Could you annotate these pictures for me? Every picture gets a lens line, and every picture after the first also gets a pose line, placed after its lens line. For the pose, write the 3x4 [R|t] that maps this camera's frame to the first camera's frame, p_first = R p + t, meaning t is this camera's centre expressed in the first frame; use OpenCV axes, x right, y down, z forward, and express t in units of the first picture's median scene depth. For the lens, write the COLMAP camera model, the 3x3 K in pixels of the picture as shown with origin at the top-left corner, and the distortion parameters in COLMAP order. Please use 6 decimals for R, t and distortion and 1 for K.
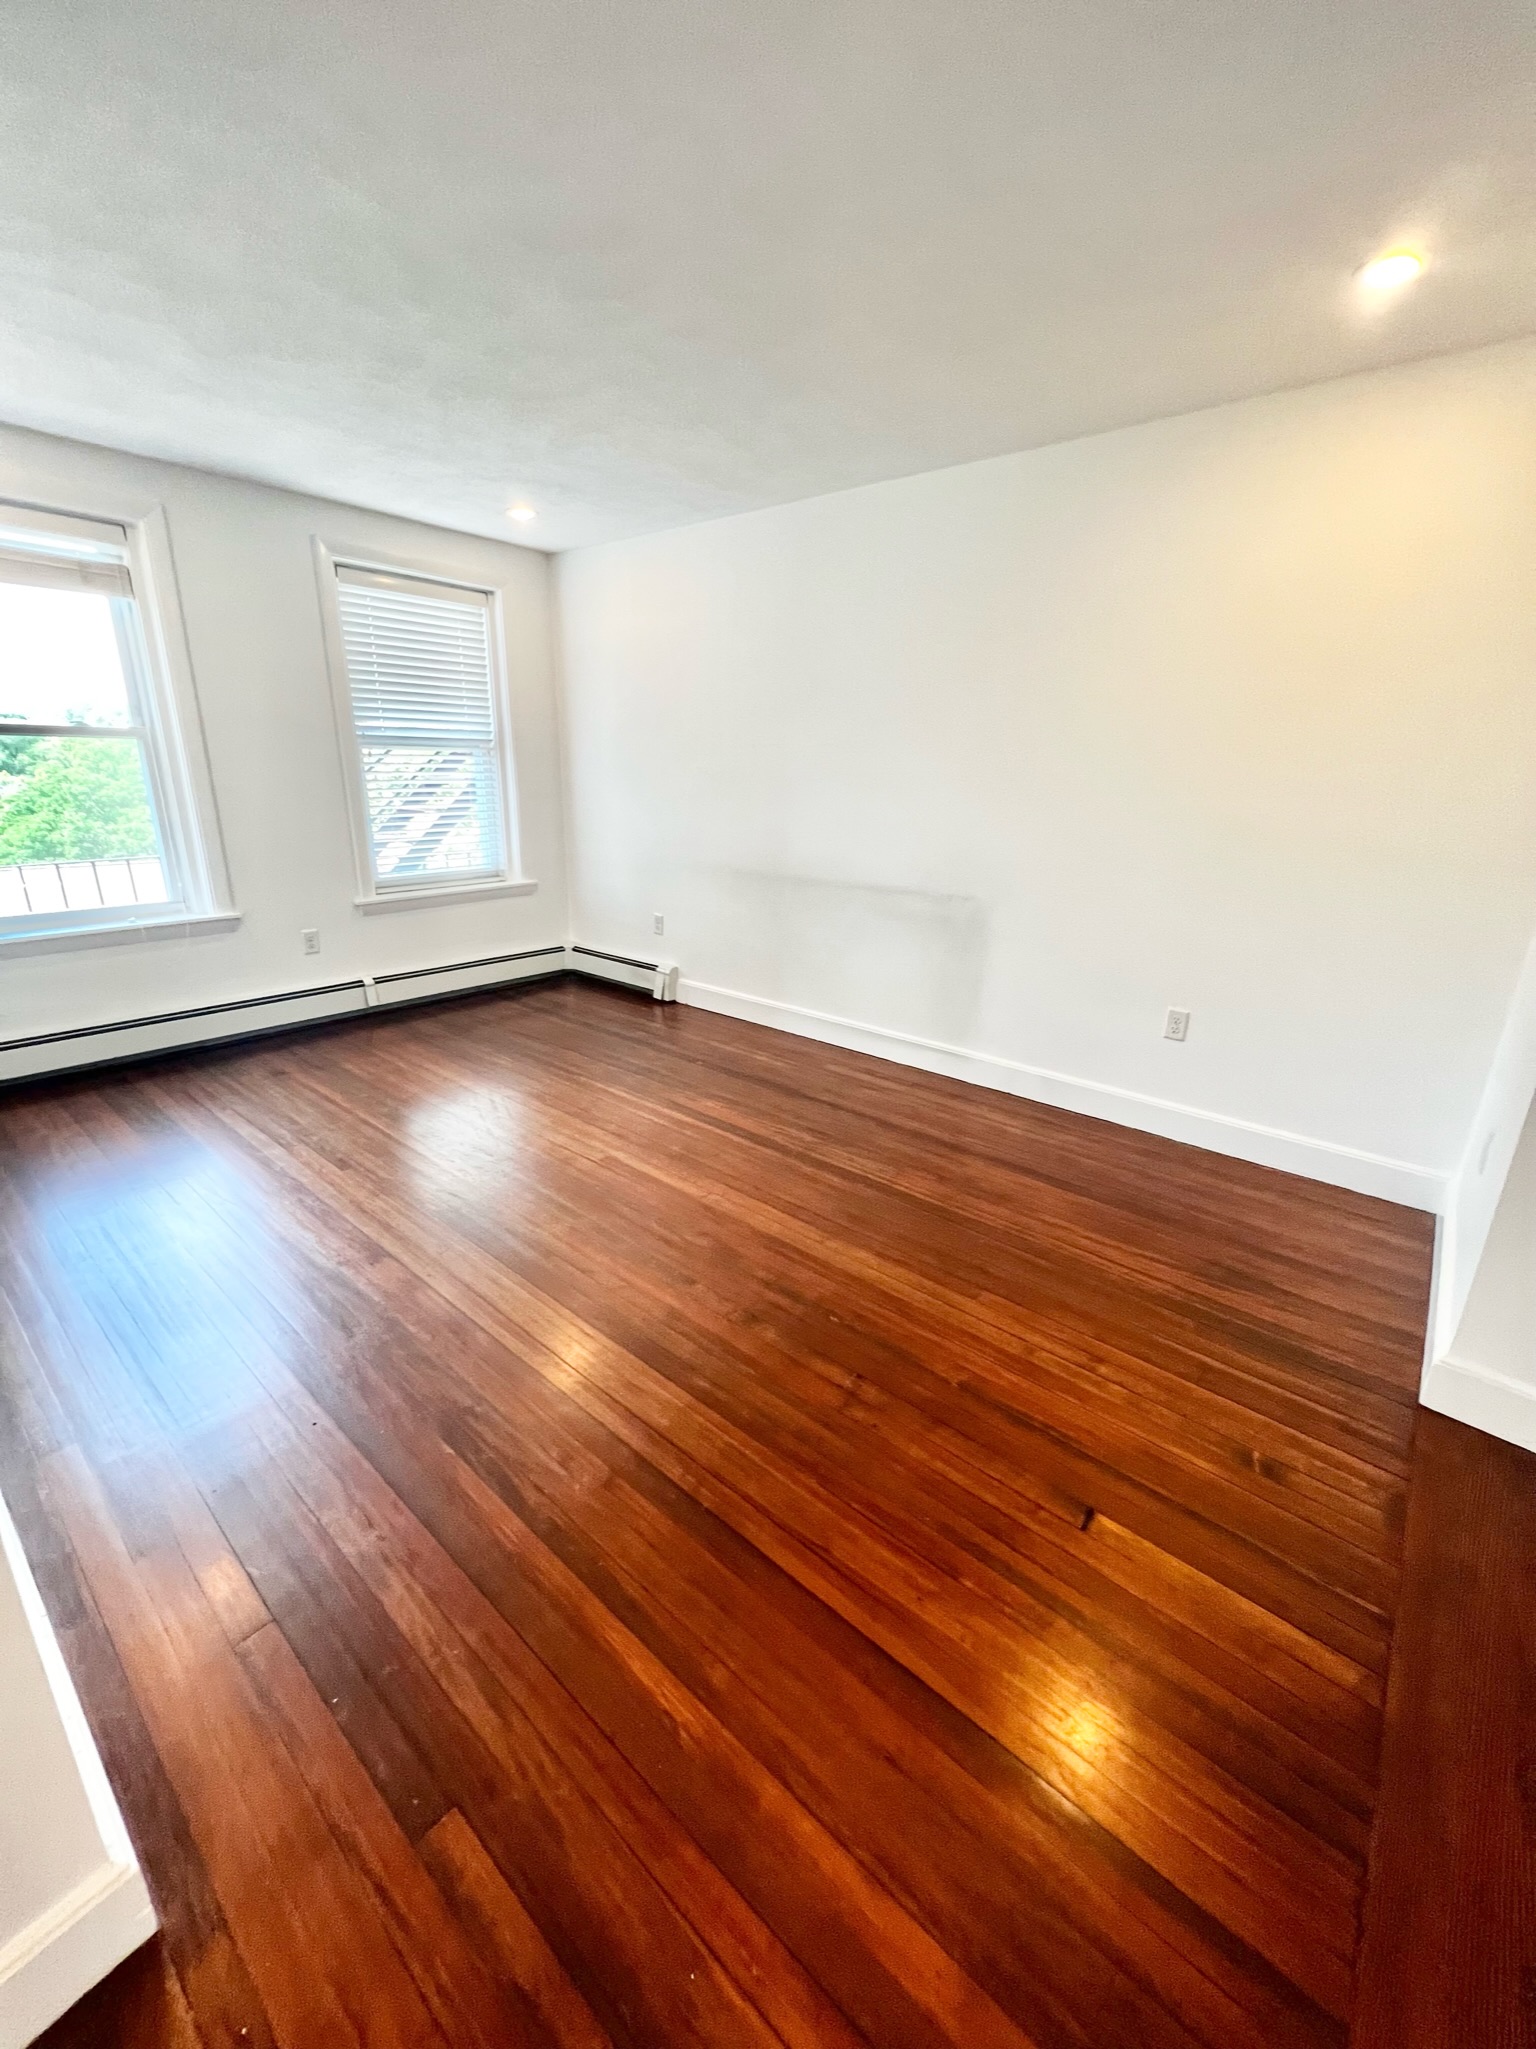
lens RADIAL K [[821.0, 0, 771.7], [0, 821.0, 1023.8], [0, 0, 1]] dist [-0.001201, -0.000208]
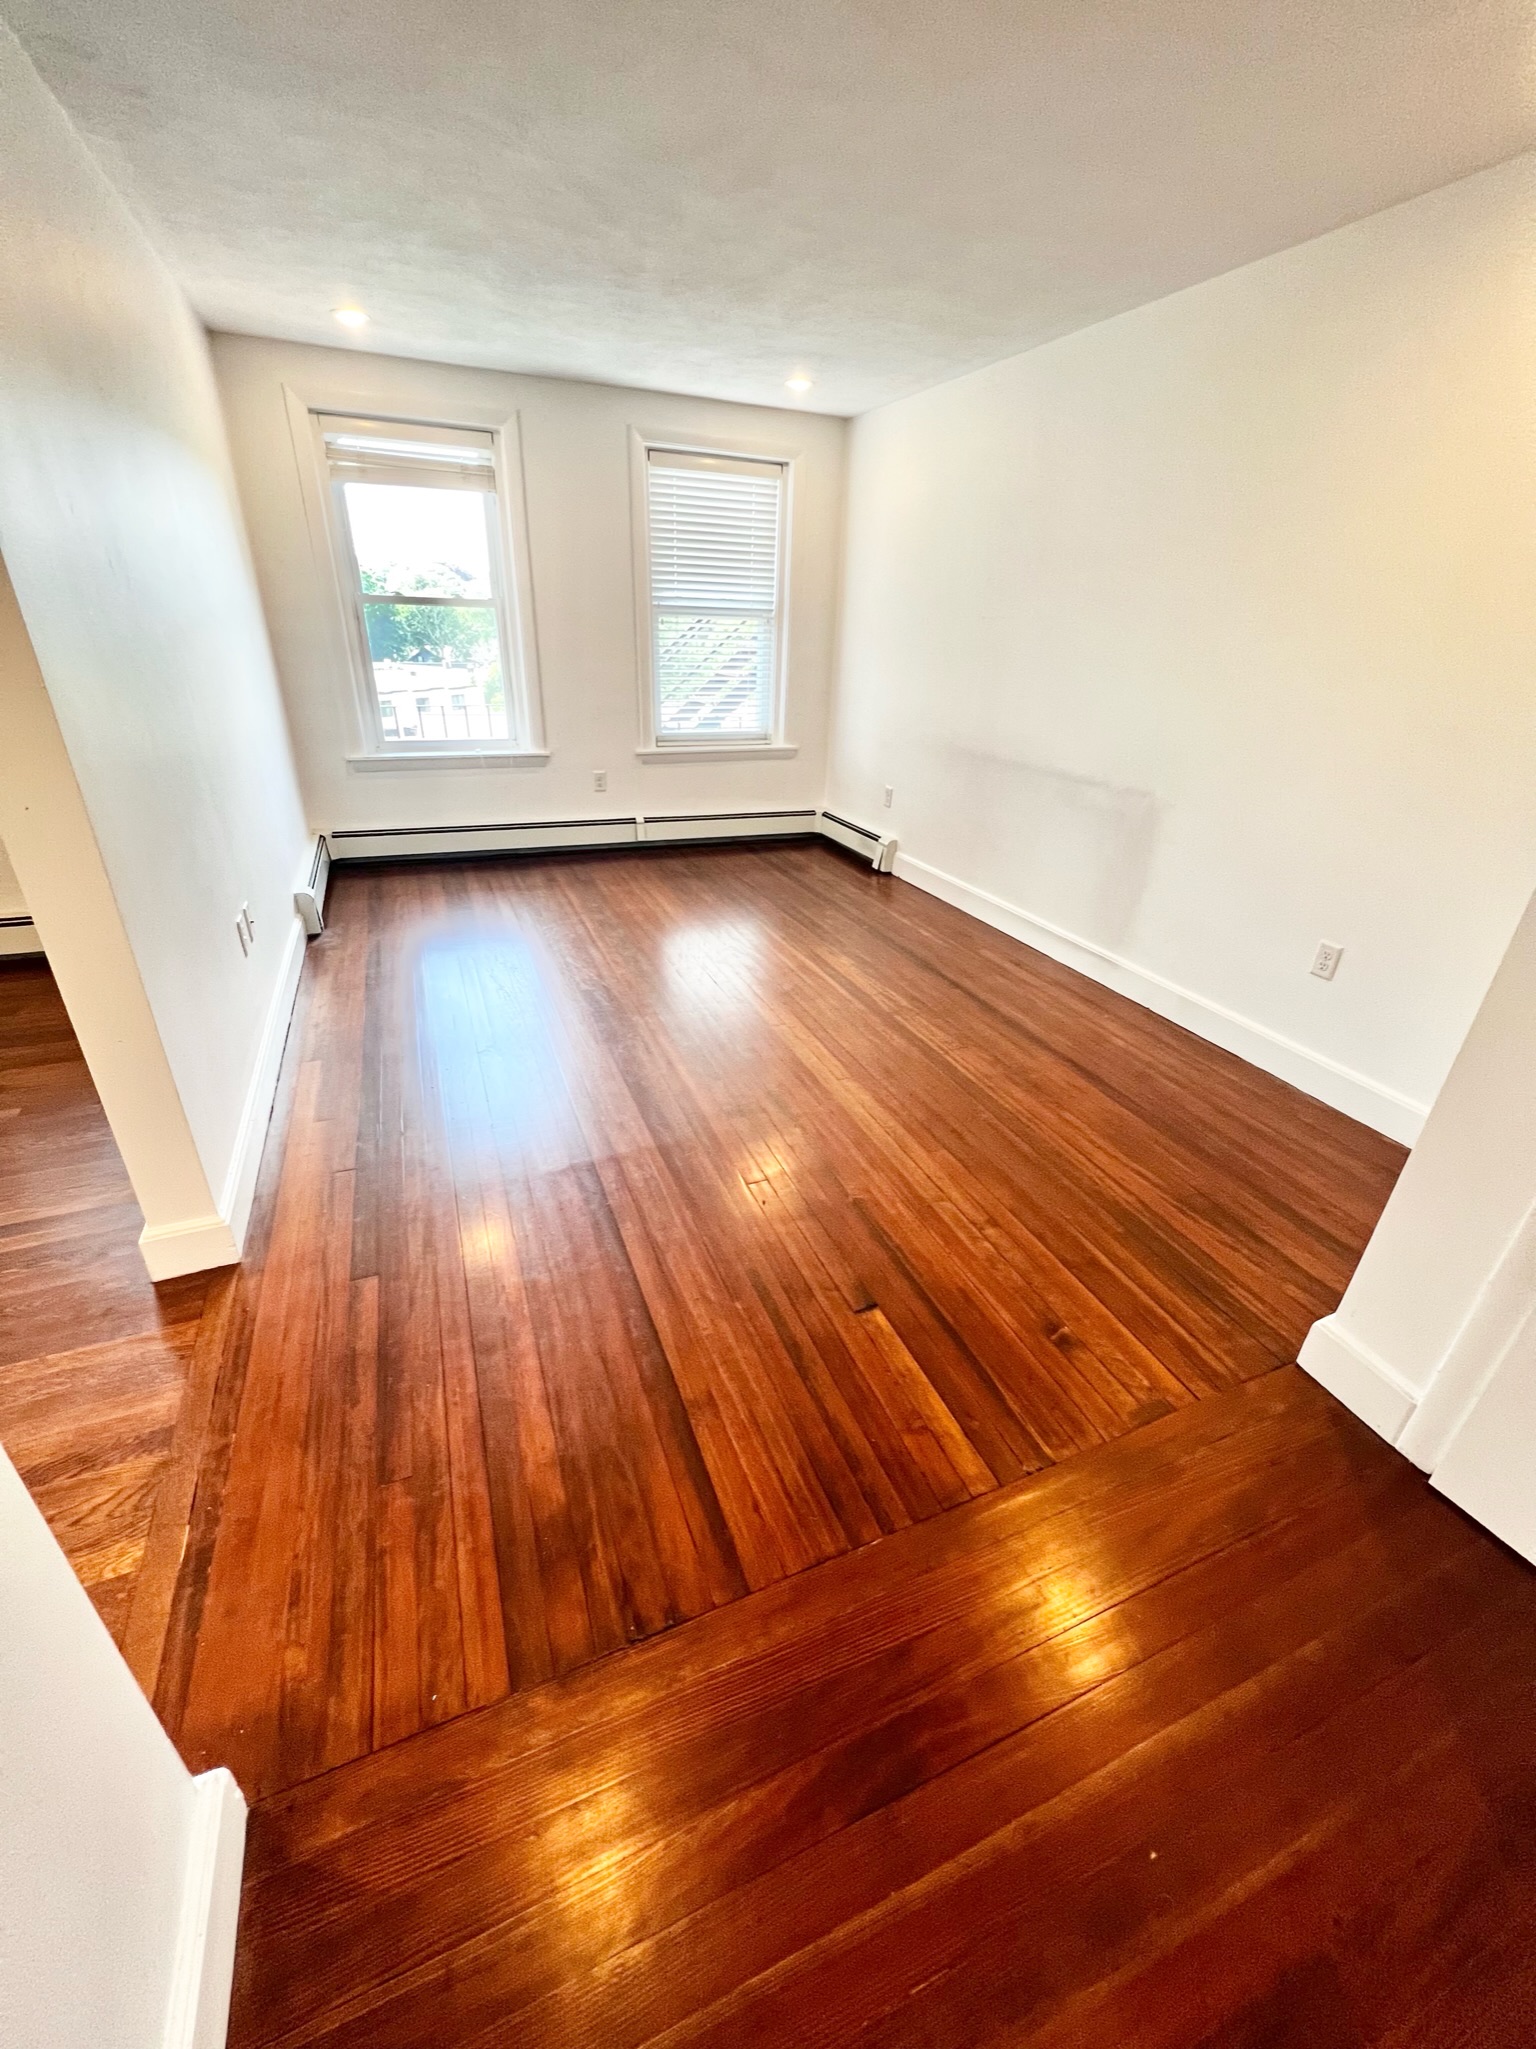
lens RADIAL K [[821.0, 0, 767.4], [0, 821.0, 1026.0], [0, 0, 1]] dist [-0.001201, -0.000208]
pose [[0.887440, 0.212497, -0.409017, 0.308849], [-0.153891, 0.973066, 0.171642, 0.009472], [0.434474, -0.089378, 0.896239, -0.045167]]
